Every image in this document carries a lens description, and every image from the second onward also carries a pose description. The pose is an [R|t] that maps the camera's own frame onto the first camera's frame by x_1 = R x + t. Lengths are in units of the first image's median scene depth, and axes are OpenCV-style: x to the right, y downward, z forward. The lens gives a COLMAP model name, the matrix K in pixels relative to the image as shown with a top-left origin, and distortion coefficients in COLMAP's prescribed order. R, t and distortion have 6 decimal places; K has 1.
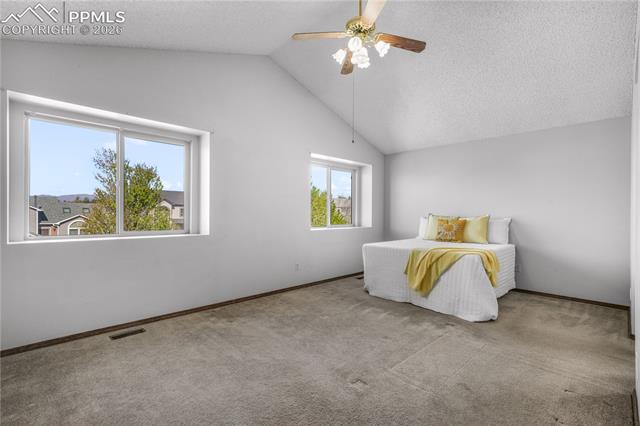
lens RADIAL K [[290.3, 0, 320.0], [0, 290.3, 212.7], [0, 0, 1]] dist [0.001717, 0.000157]
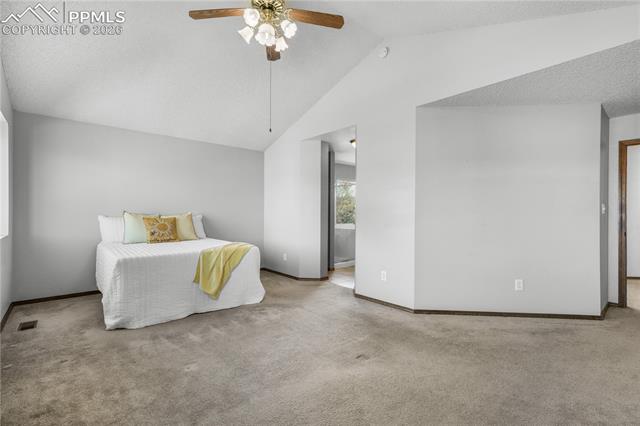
lens RADIAL K [[290.3, 0, 320.0], [0, 290.3, 212.7], [0, 0, 1]] dist [0.001717, 0.000157]
pose [[0.051459, -0.005735, 0.998659, -0.571206], [-0.012602, 0.999900, 0.006391, -0.004974], [-0.998596, -0.012914, 0.051382, 0.604646]]
